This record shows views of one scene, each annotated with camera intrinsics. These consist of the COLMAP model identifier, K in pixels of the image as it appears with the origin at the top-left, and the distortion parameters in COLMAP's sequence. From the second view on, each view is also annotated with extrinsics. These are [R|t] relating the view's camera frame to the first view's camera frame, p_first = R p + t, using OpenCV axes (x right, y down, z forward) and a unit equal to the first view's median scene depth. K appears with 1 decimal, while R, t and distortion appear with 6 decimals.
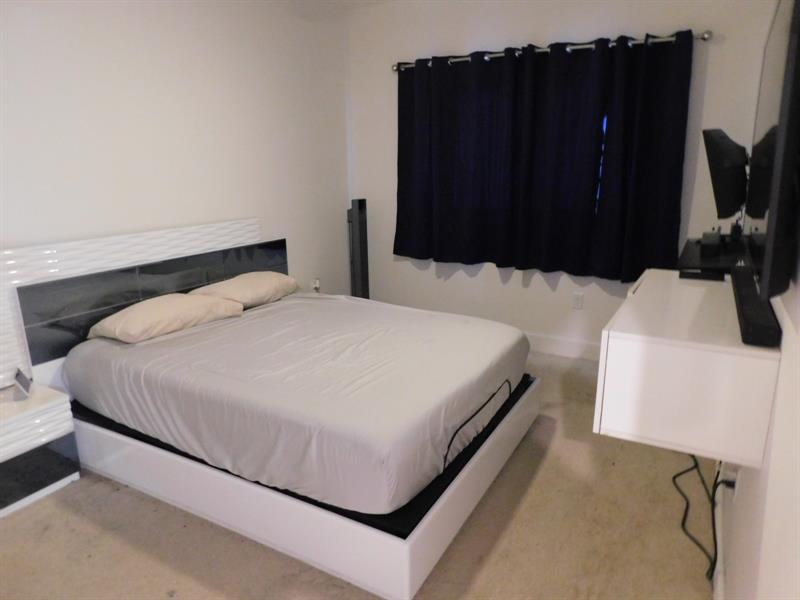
lens RADIAL K [[530.1, 0, 397.4], [0, 530.1, 294.3], [0, 0, 1]] dist [-0.066188, 0.056987]
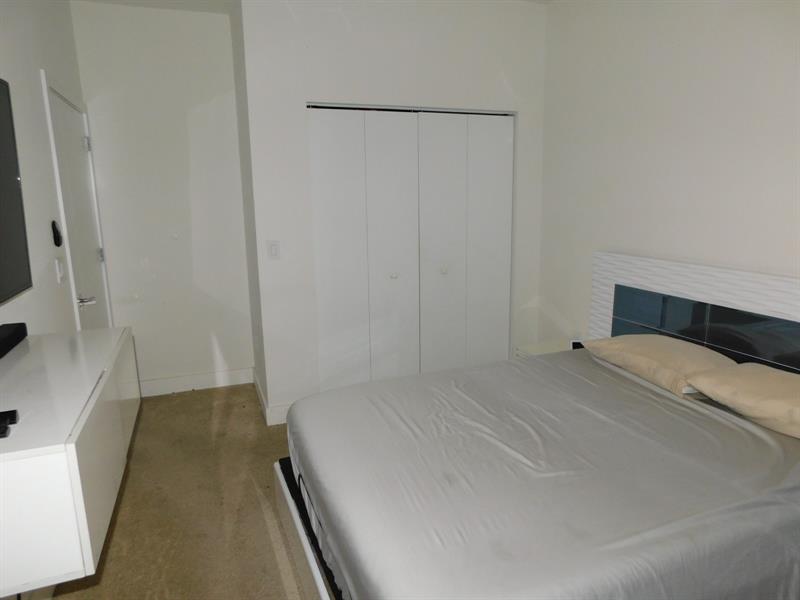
lens RADIAL K [[530.1, 0, 397.4], [0, 530.1, 294.3], [0, 0, 1]] dist [-0.066188, 0.056987]
pose [[-0.632477, 0.147512, -0.760403, 0.514343], [-0.183042, 0.925430, 0.331774, -0.290565], [0.752641, 0.349026, -0.558312, 1.227687]]
